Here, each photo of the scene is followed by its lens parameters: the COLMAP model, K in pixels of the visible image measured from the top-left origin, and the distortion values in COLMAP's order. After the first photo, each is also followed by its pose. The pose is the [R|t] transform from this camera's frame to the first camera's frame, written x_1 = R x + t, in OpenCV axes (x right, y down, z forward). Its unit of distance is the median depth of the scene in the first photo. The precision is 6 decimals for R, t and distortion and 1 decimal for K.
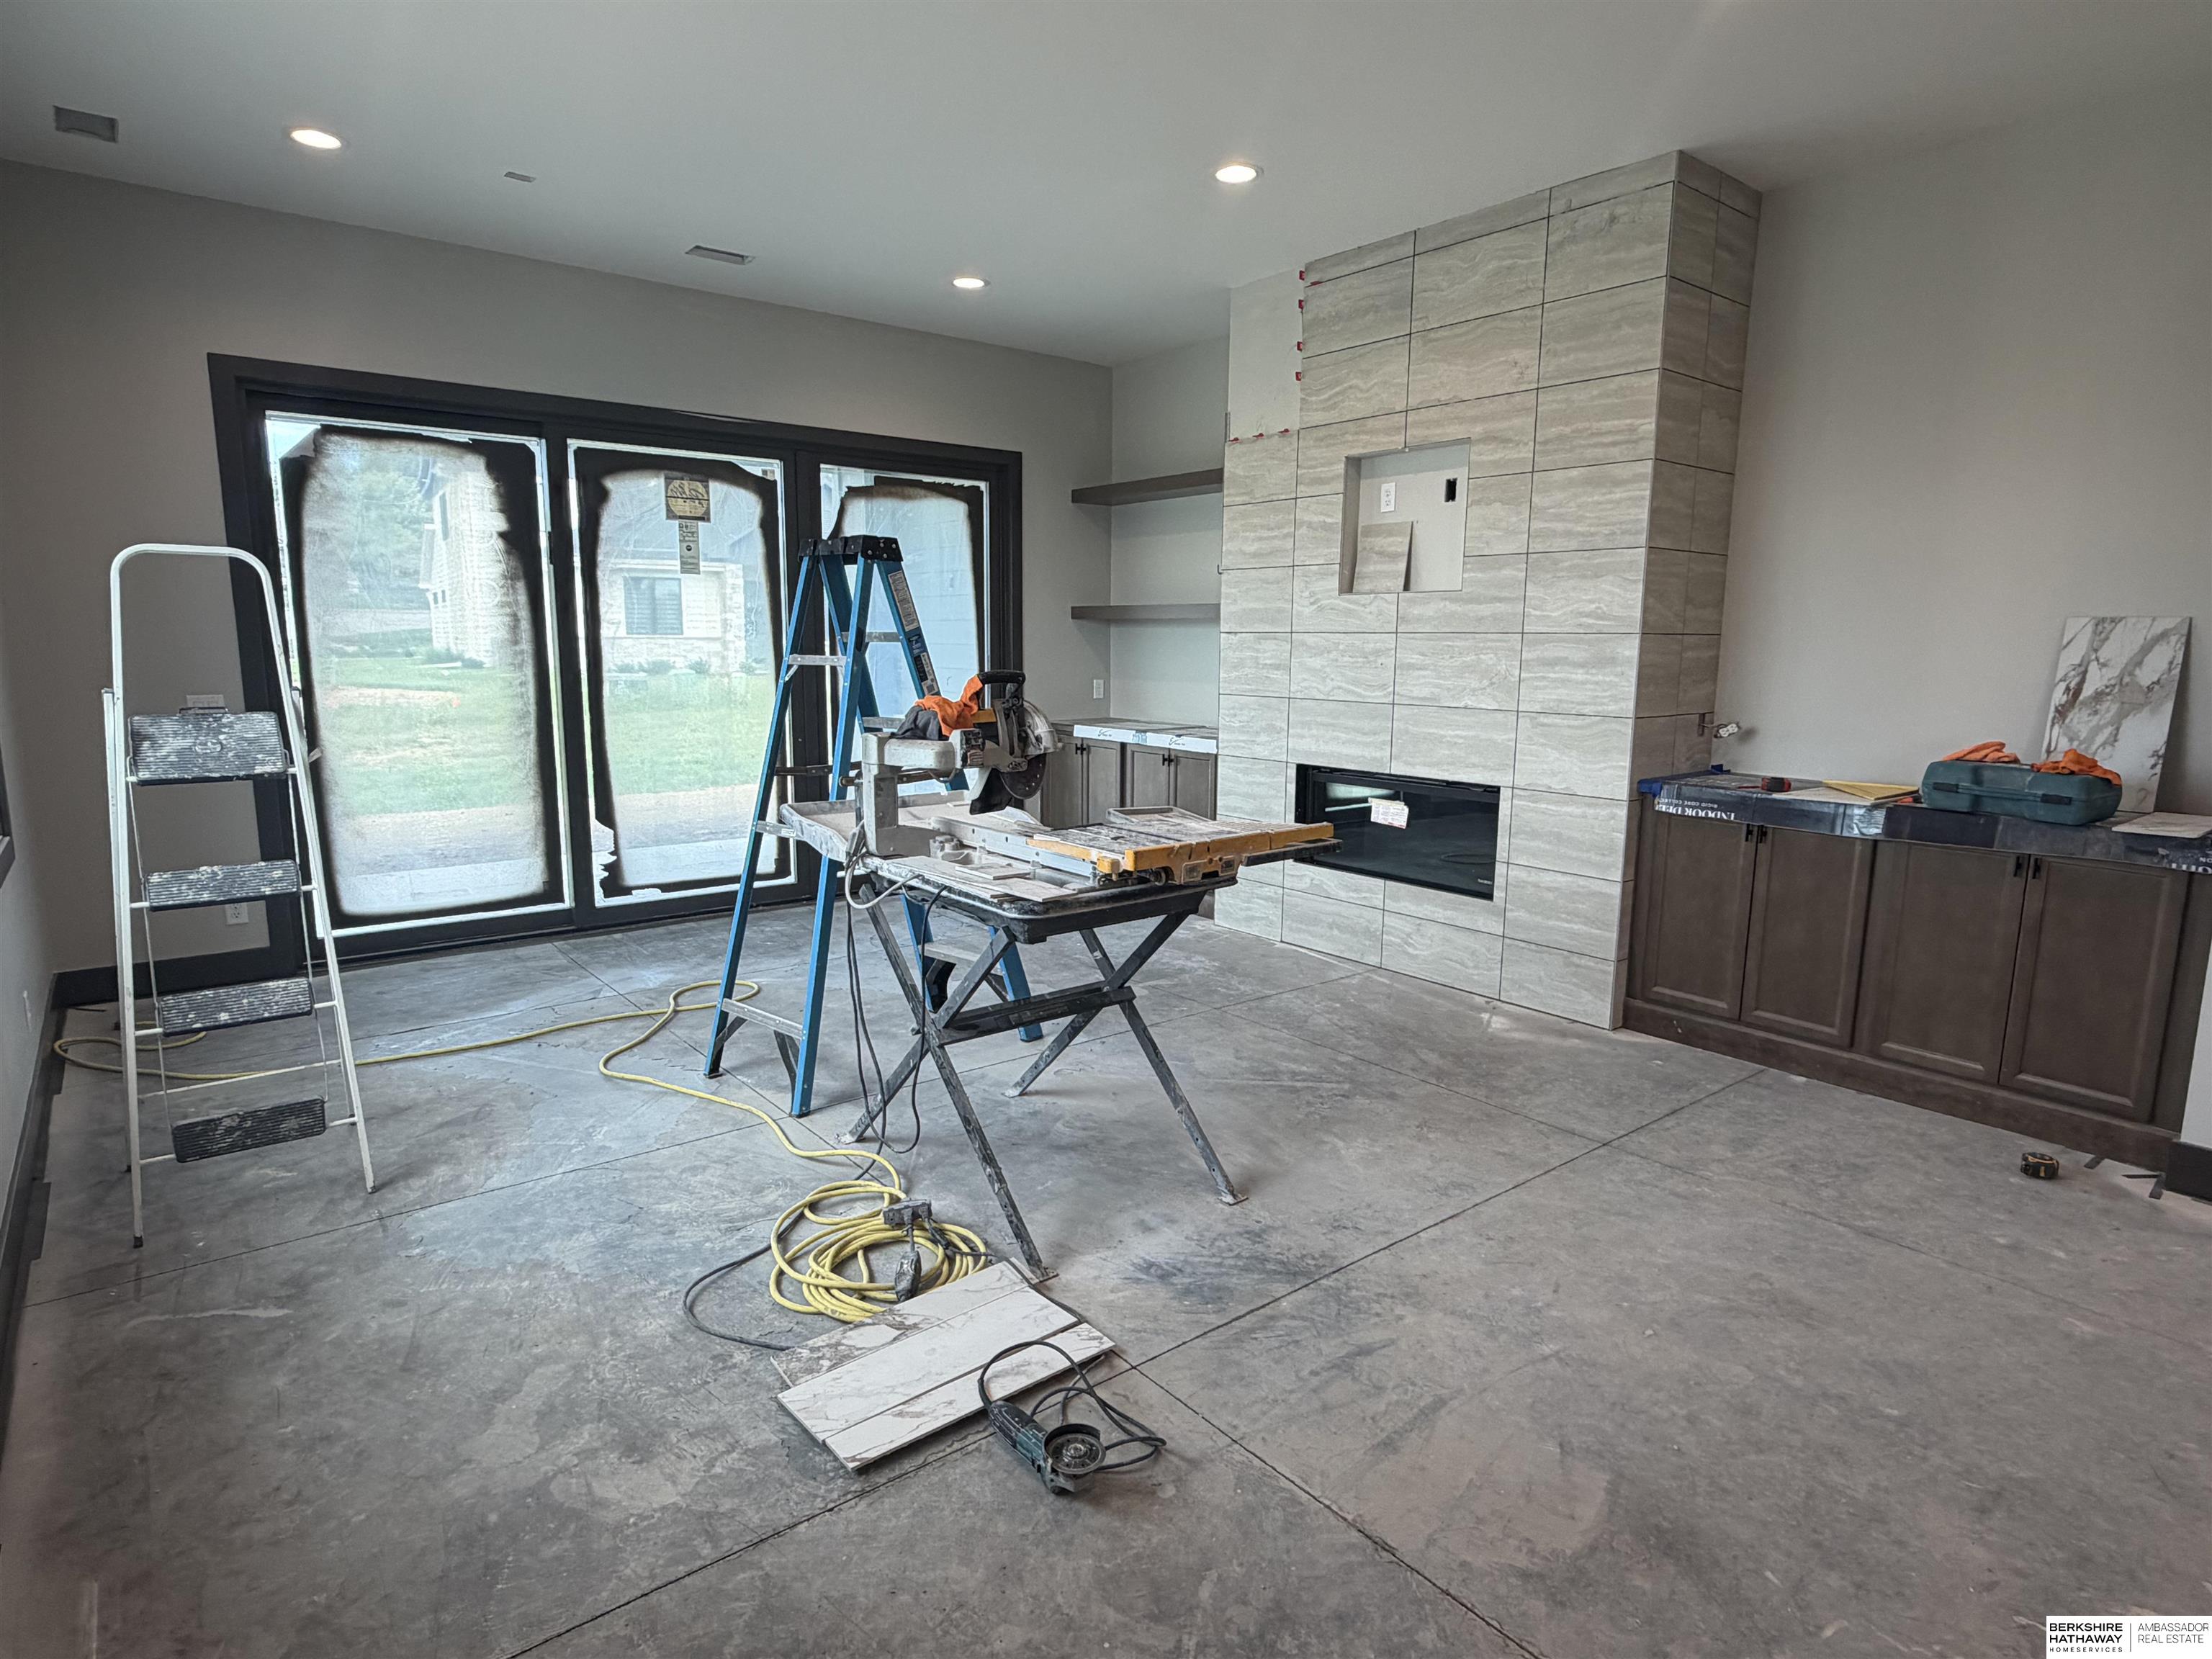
lens RADIAL K [[1217.7, 0, 1113.0], [0, 1217.7, 832.1], [0, 0, 1]] dist [-0.001023, 0.000072]
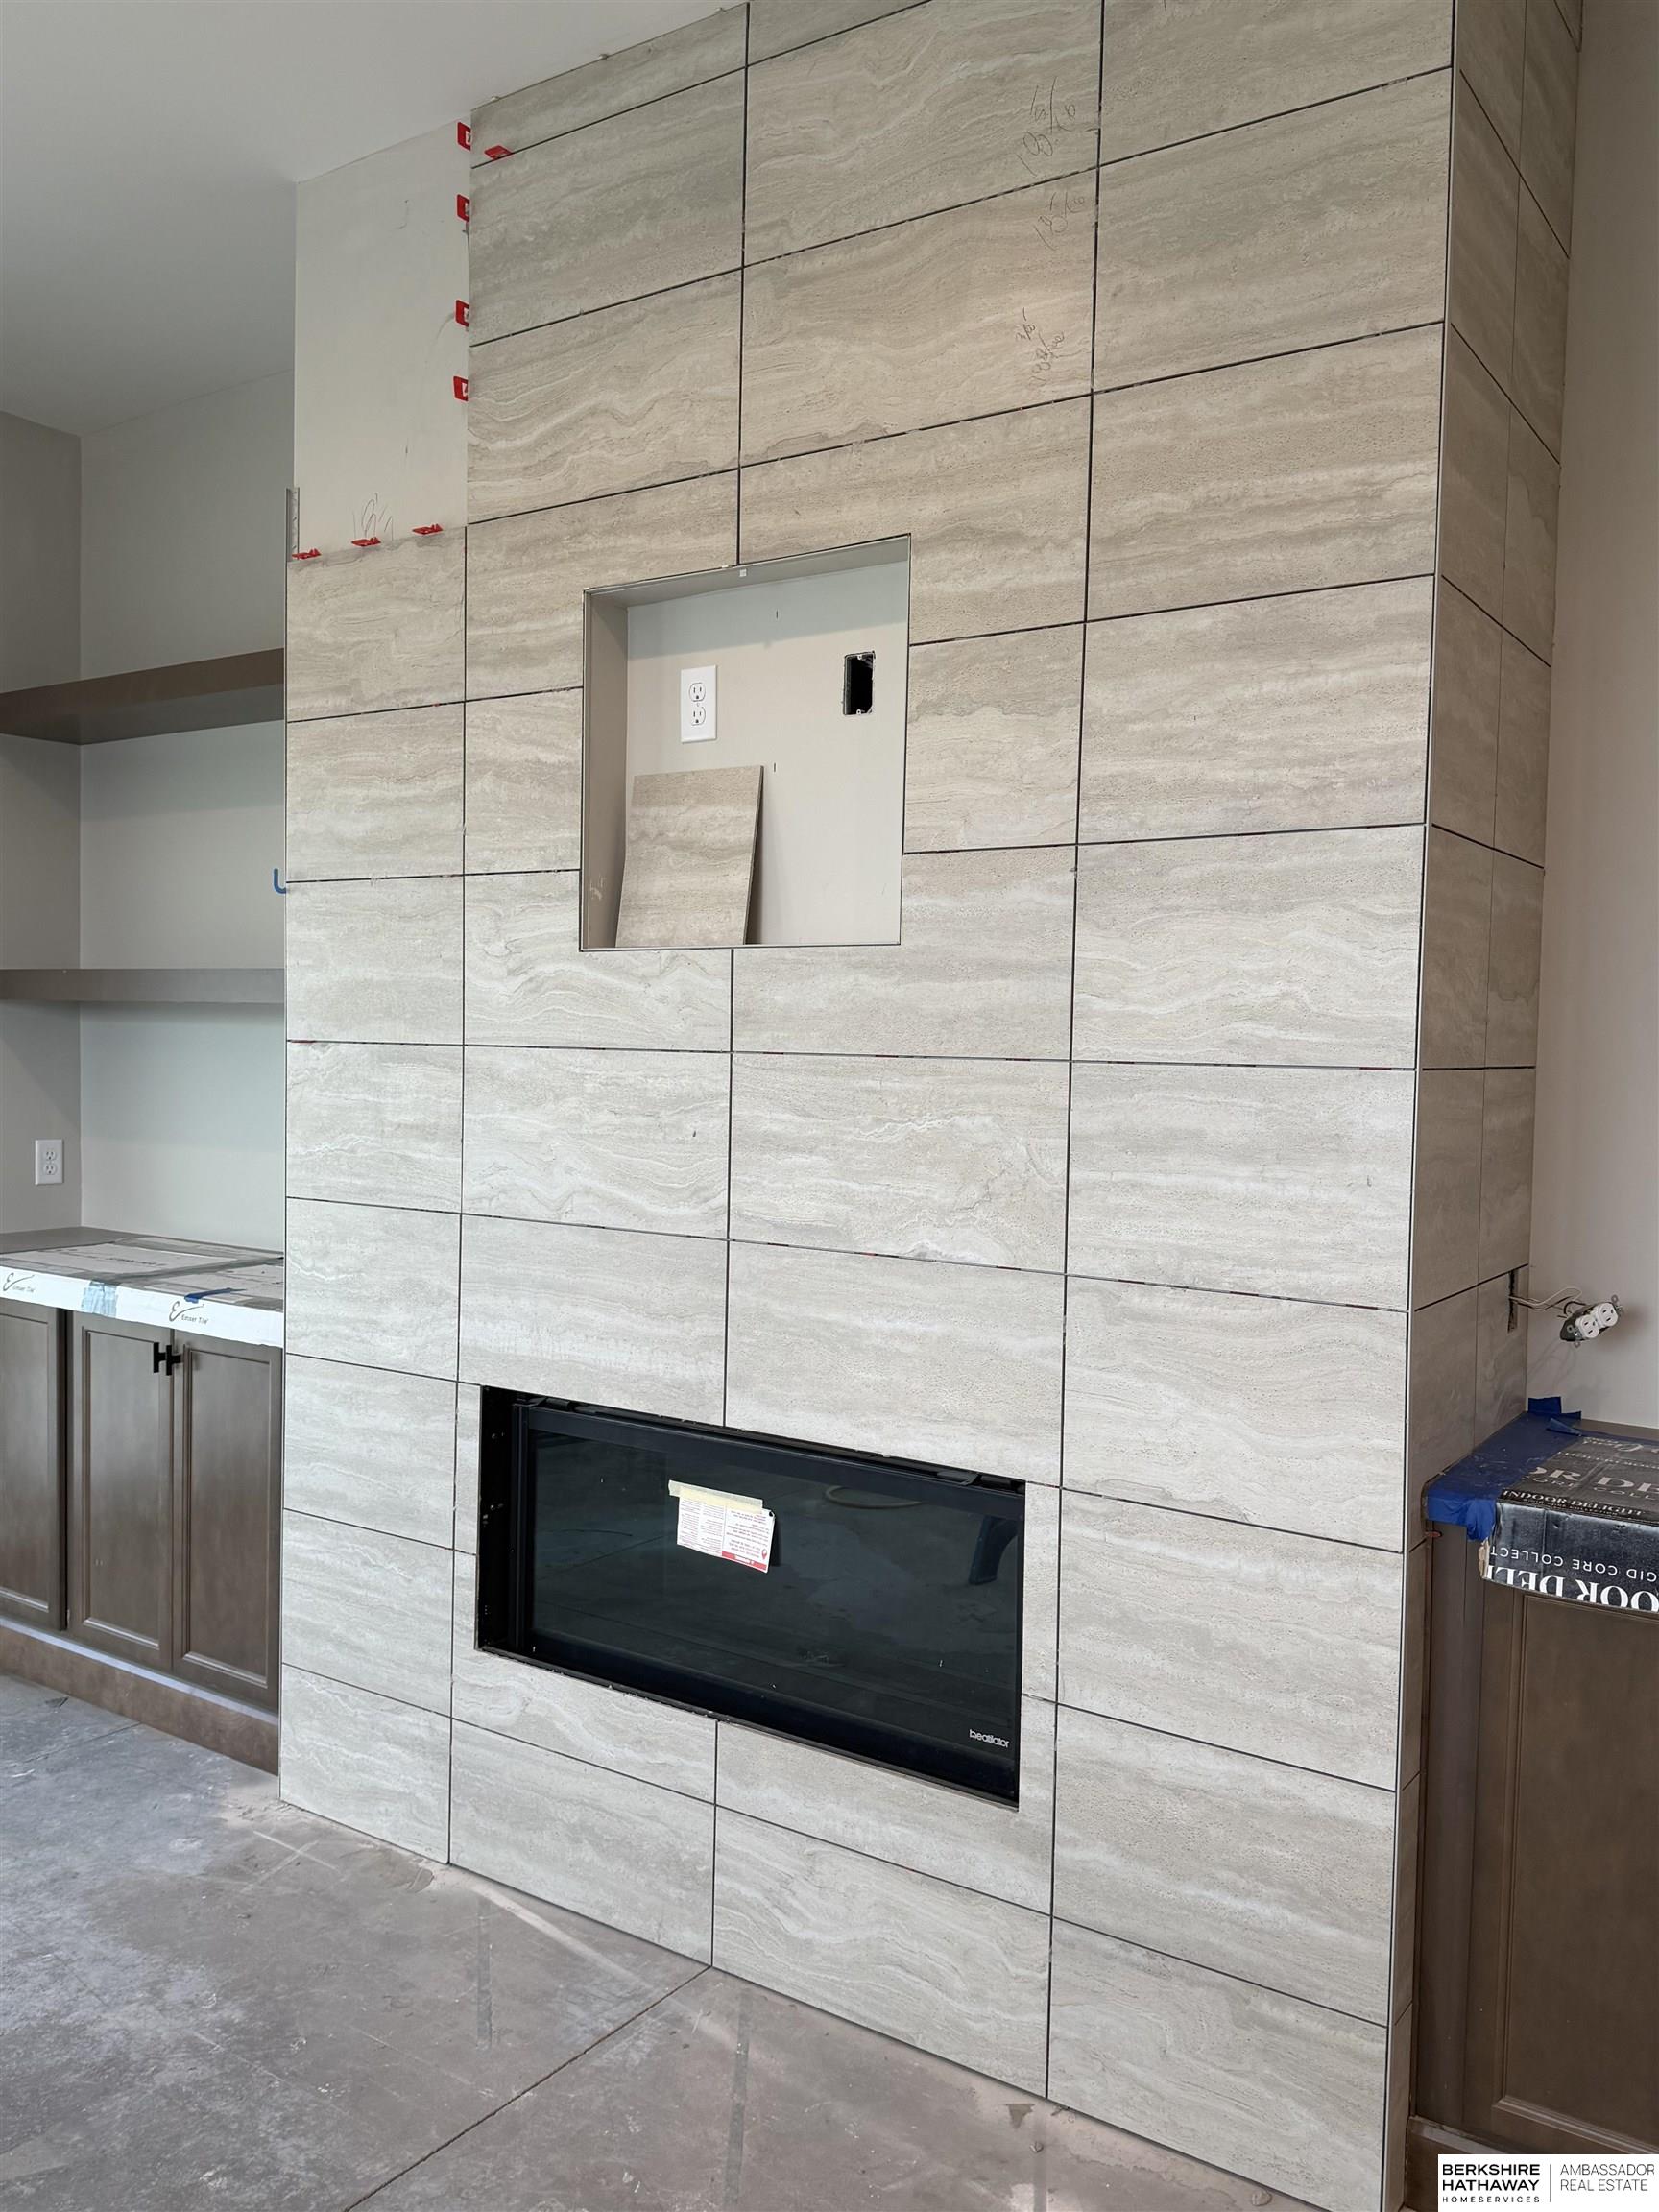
lens RADIAL K [[1796.7, 0, 829.1], [0, 1796.7, 1115.8], [0, 0, 1]] dist [0.081559, -0.096591]
pose [[0.959851, -0.002975, 0.280494, 0.109781], [0.033938, 0.993830, -0.105596, -0.086945], [-0.278449, 0.110876, 0.954030, 0.478136]]
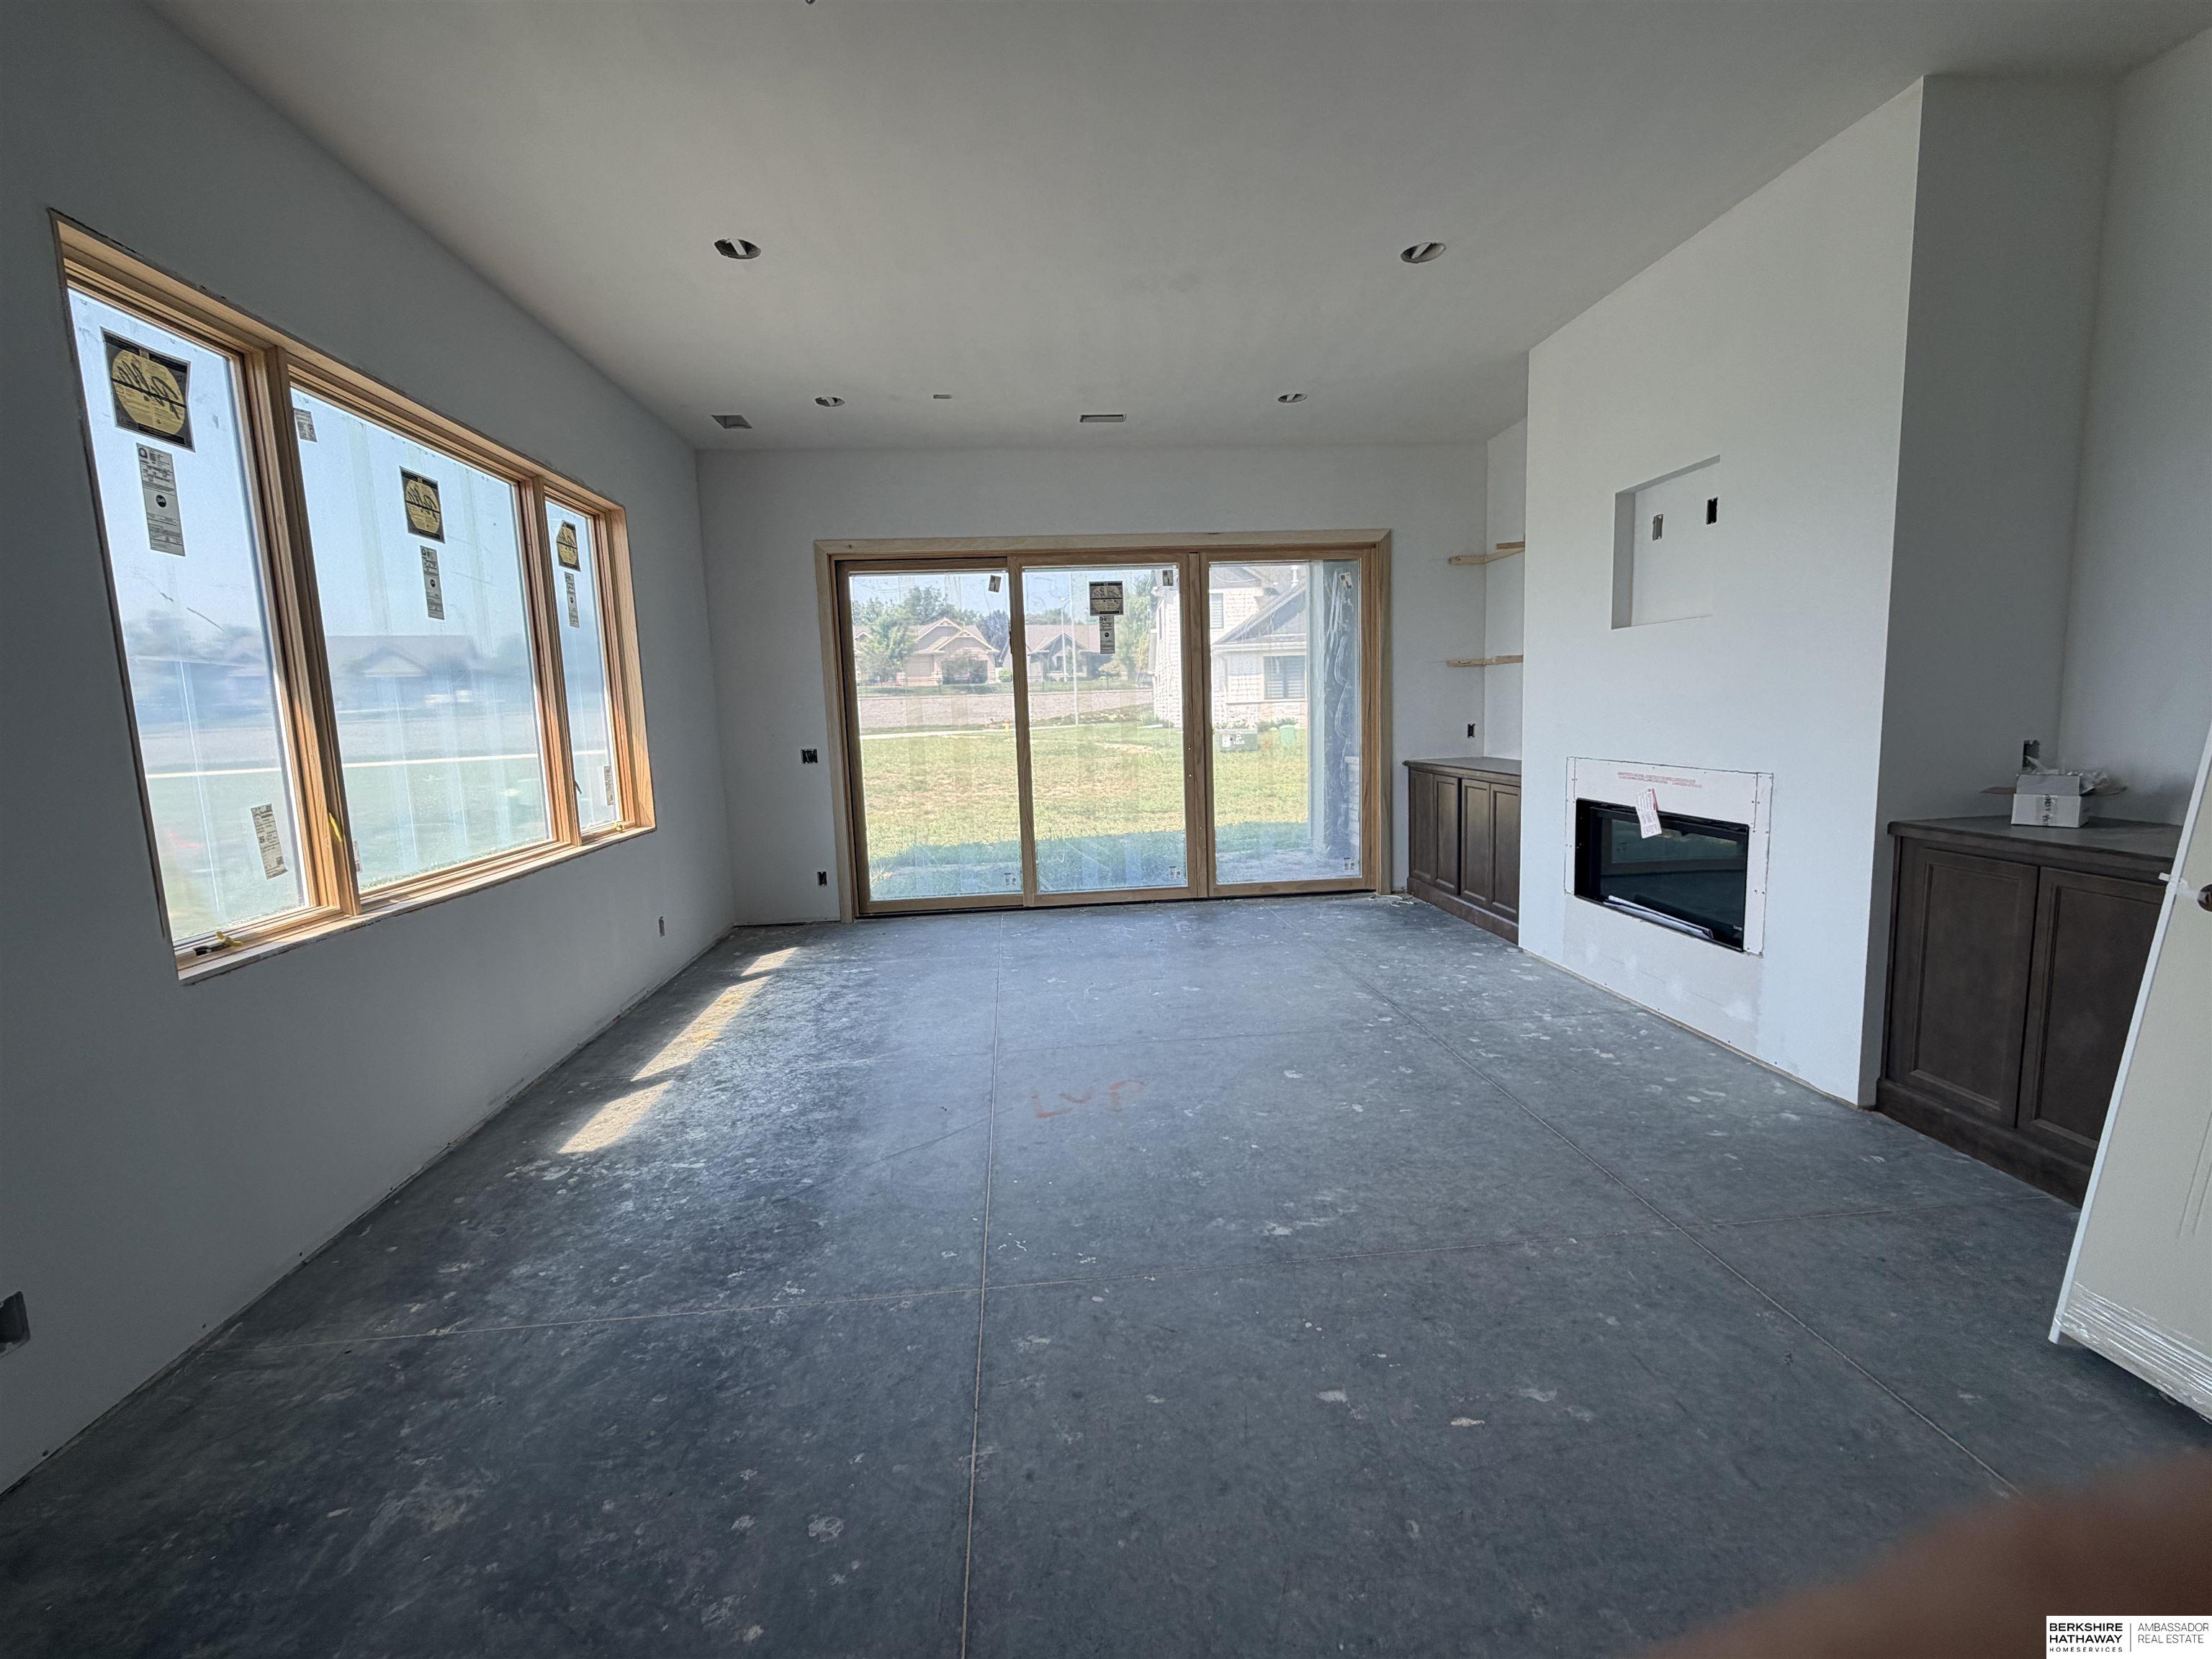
lens RADIAL K [[974.4, 0, 1103.0], [0, 974.4, 826.7], [0, 0, 1]] dist [-0.003509, 0.000762]
pose [[0.832336, 0.029823, -0.553469, 0.308164], [-0.045181, 0.998879, -0.014121, -0.004113], [0.552428, 0.036760, 0.832750, 0.119137]]
